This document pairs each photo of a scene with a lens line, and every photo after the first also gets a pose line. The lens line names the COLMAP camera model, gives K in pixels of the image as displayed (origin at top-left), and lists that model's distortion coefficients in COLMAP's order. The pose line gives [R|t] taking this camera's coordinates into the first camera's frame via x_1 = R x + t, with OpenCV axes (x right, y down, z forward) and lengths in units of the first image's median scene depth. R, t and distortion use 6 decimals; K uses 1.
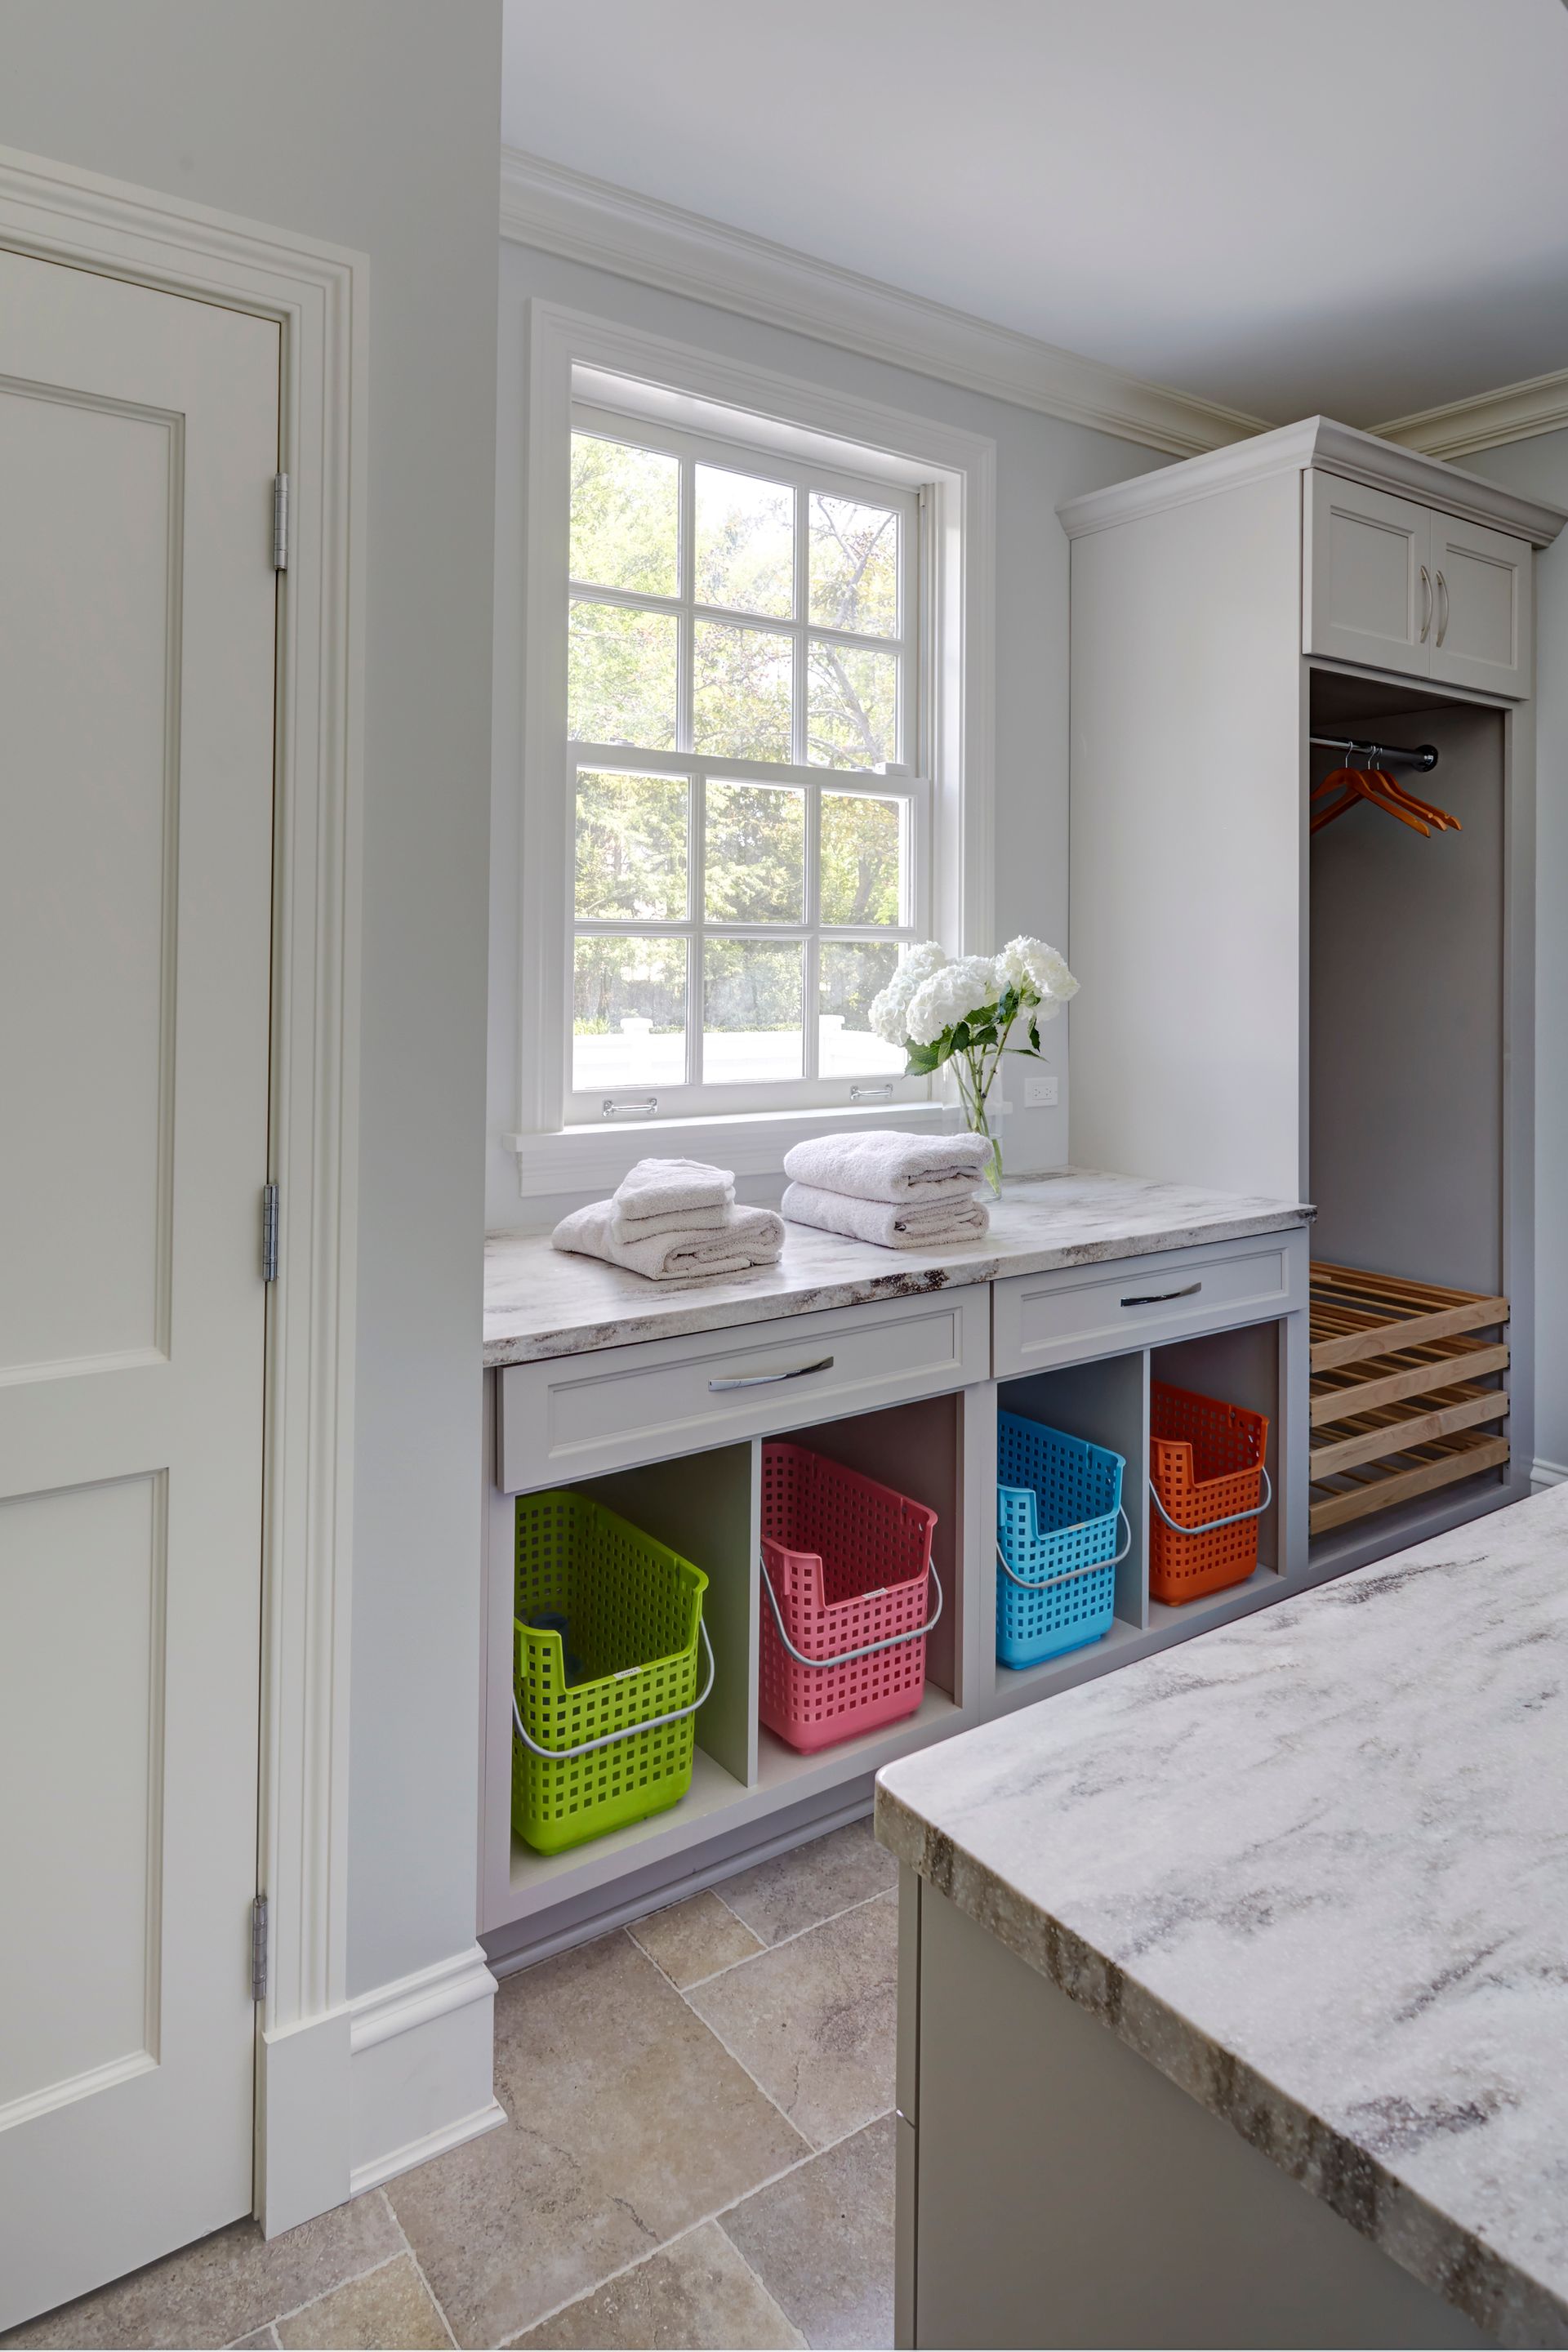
lens RADIAL K [[1233.4, 0, 784.0], [0, 1233.4, 1176.0], [0, 0, 1]] dist [0.003104, -0.000241]
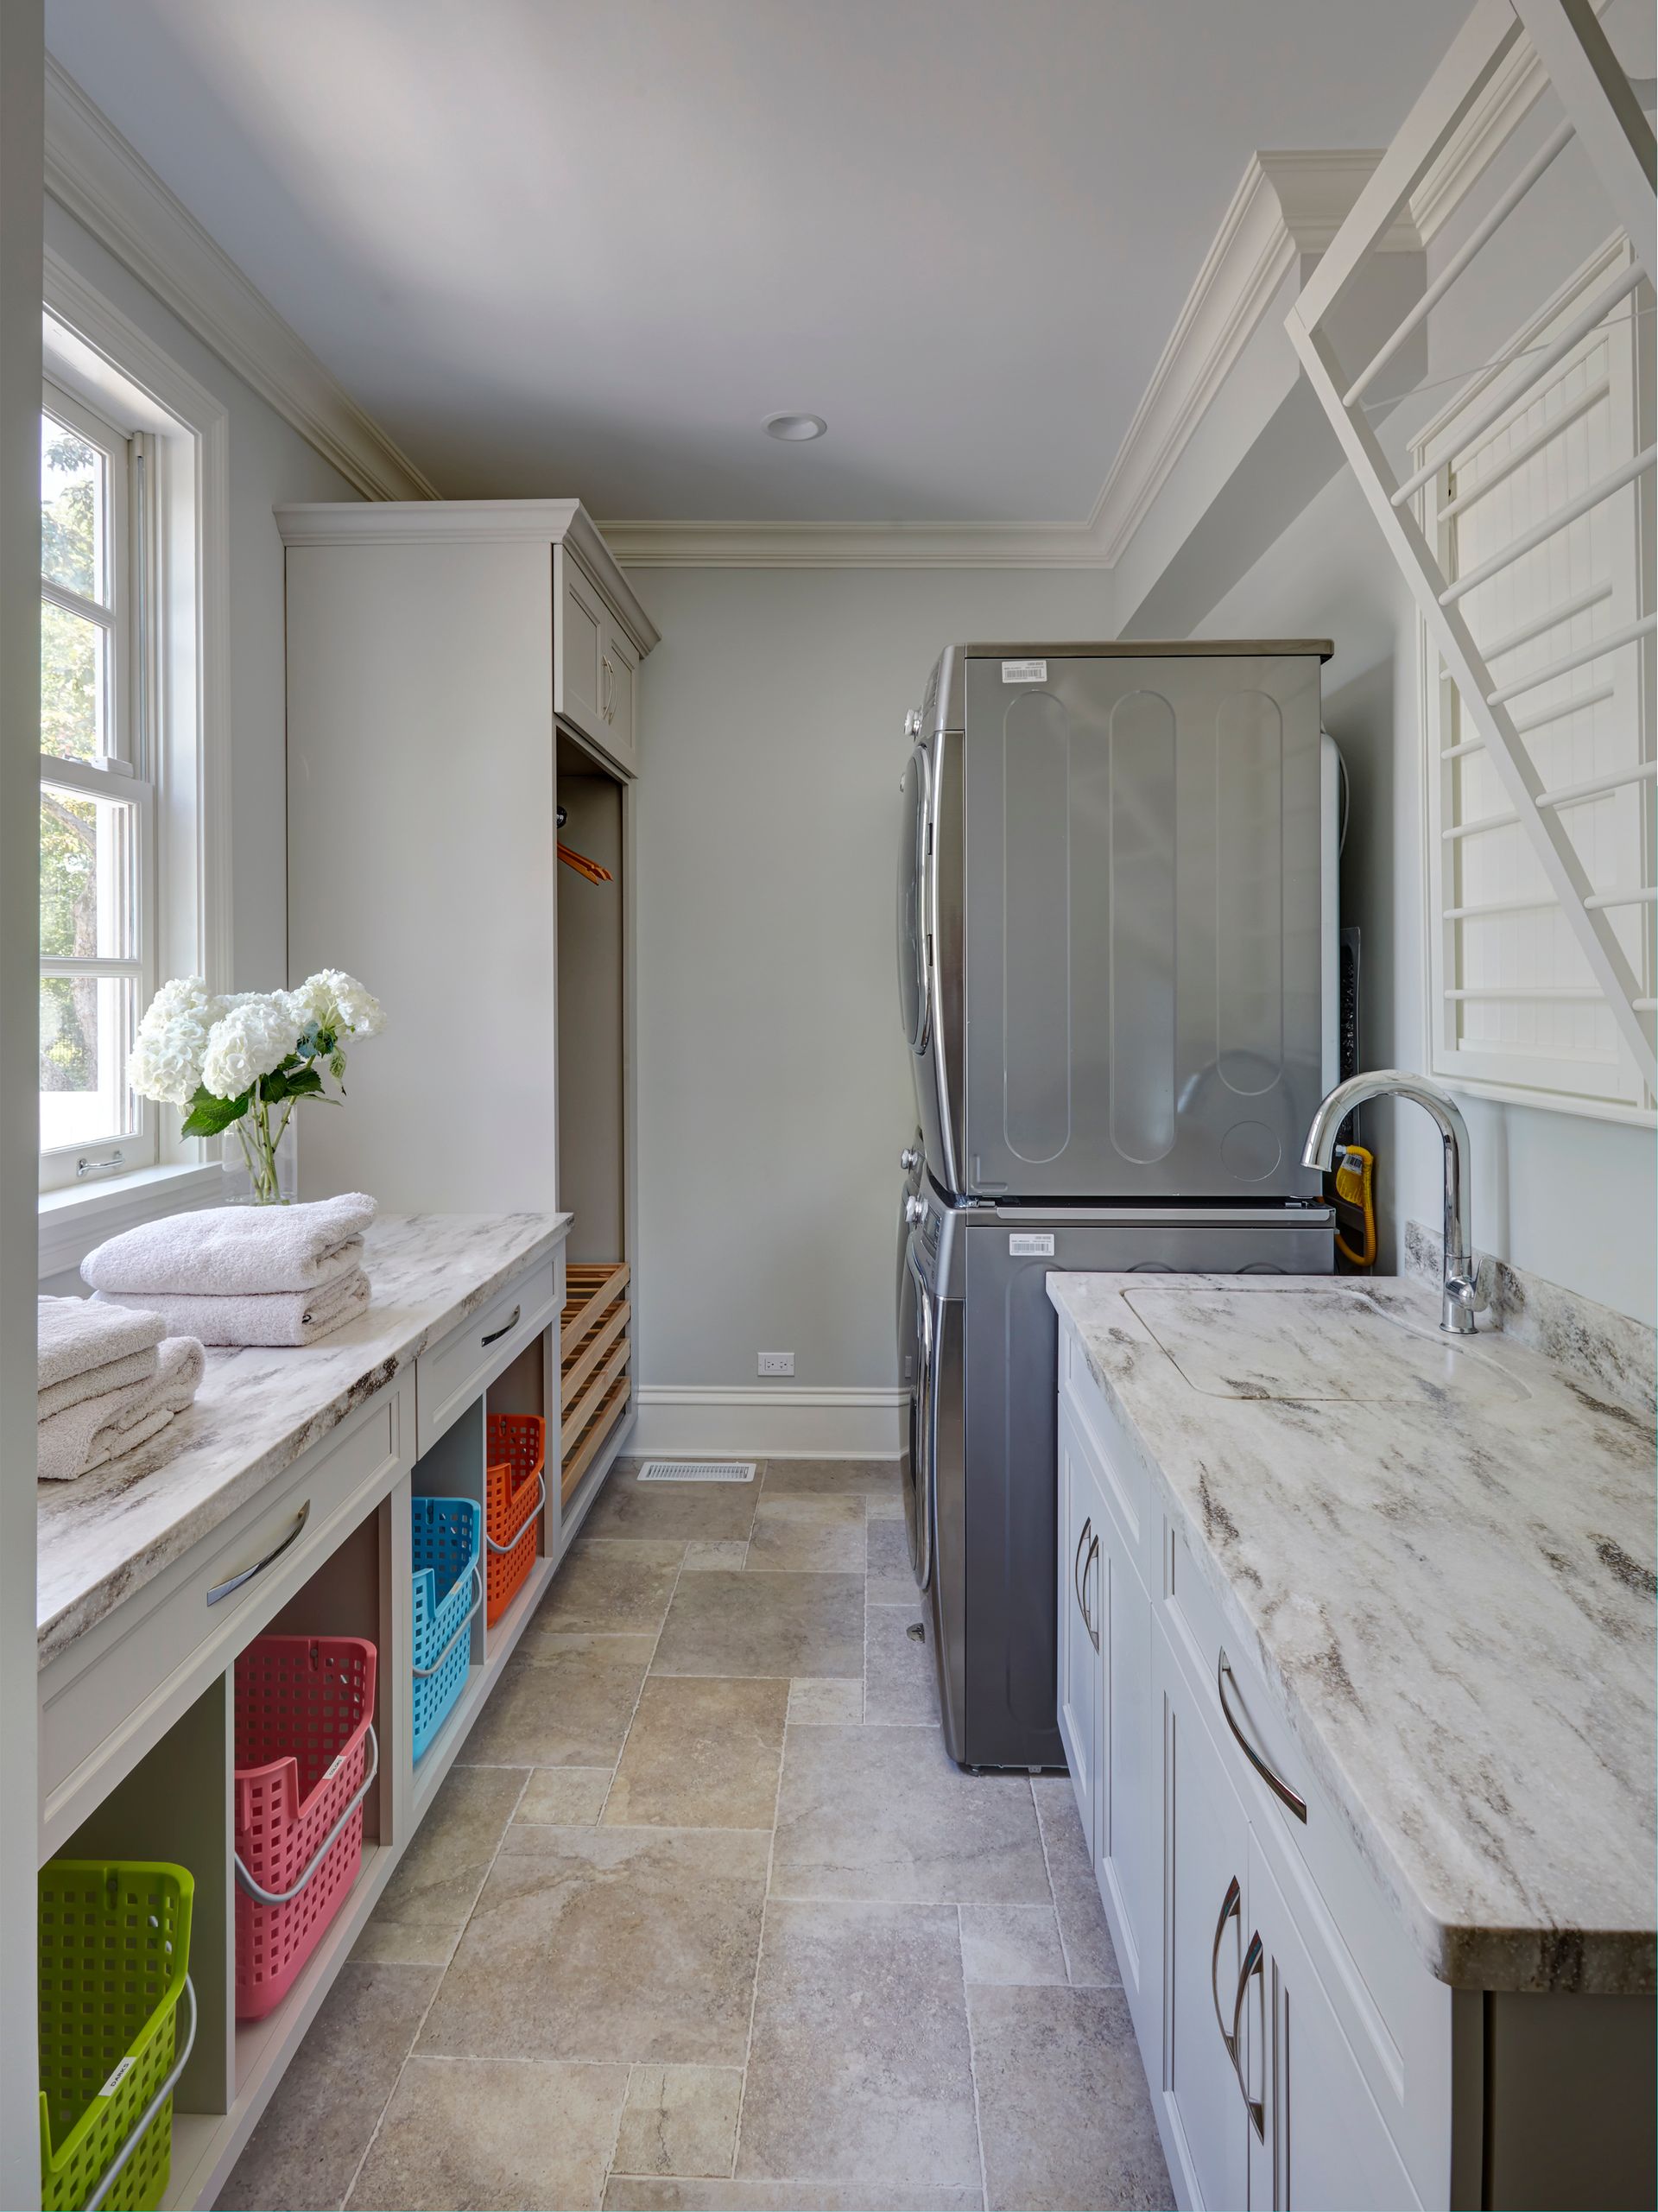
lens RADIAL K [[1123.4, 0, 833.3], [0, 1123.4, 1133.3], [0, 0, 1]] dist [-0.001956, 0.000236]
pose [[0.650687, -0.108843, 0.751505, -0.219064], [0.143166, 0.989509, 0.019354, -0.043764], [-0.745727, 0.094996, 0.659444, 0.216578]]
